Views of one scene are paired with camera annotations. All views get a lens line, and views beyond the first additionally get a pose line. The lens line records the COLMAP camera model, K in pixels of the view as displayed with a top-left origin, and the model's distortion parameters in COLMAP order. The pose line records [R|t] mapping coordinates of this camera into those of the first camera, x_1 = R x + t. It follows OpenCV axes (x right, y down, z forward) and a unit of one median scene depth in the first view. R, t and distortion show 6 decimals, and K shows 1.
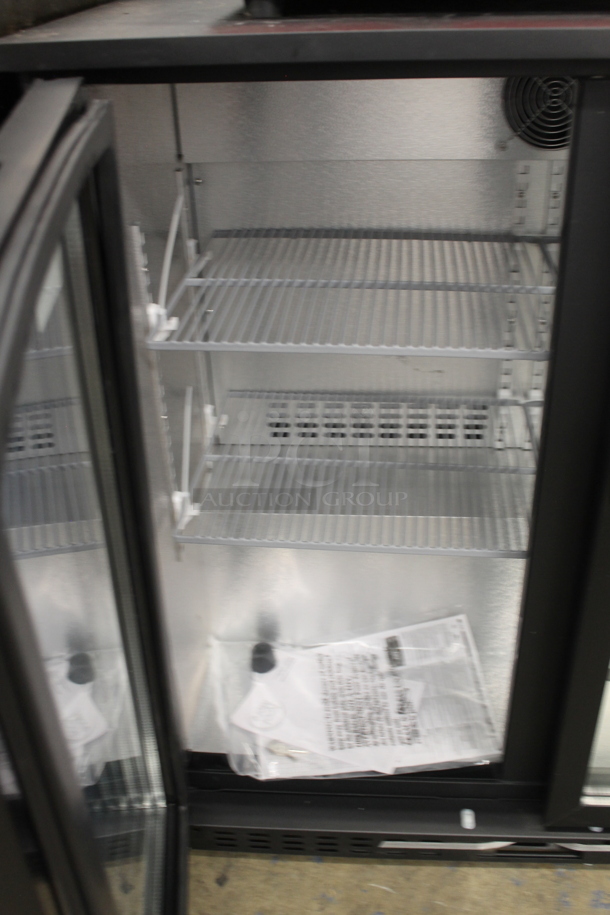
lens RADIAL K [[913.8, 0, 337.9], [0, 913.8, 473.1], [0, 0, 1]] dist [-0.012387, -0.005695]
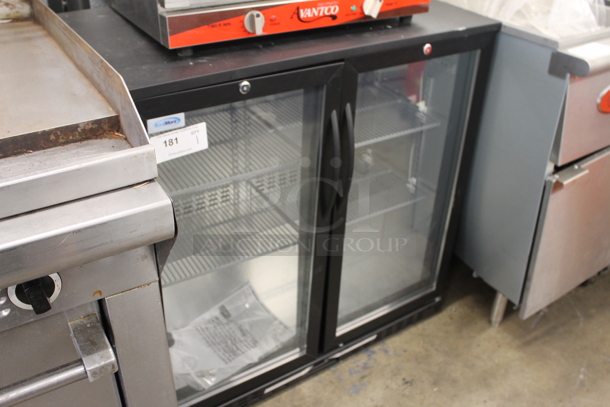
lens RADIAL K [[587.4, 0, 302.9], [0, 587.4, 183.3], [0, 0, 1]] dist [-0.089119, 0.007520]
pose [[0.807925, -0.268828, 0.524394, -0.437736], [0.285017, 0.957135, 0.051549, -0.105831], [-0.515773, 0.107814, 0.849914, -0.253544]]
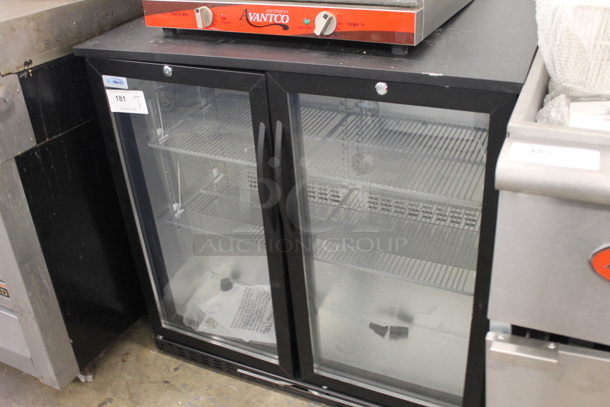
lens RADIAL K [[587.4, 0, 302.9], [0, 587.4, 183.3], [0, 0, 1]] dist [-0.089119, 0.007520]
pose [[0.929407, 0.138855, -0.341938, 0.587888], [-0.151338, 0.988432, -0.009959, -0.060022], [0.336600, 0.061004, 0.939670, -0.312507]]
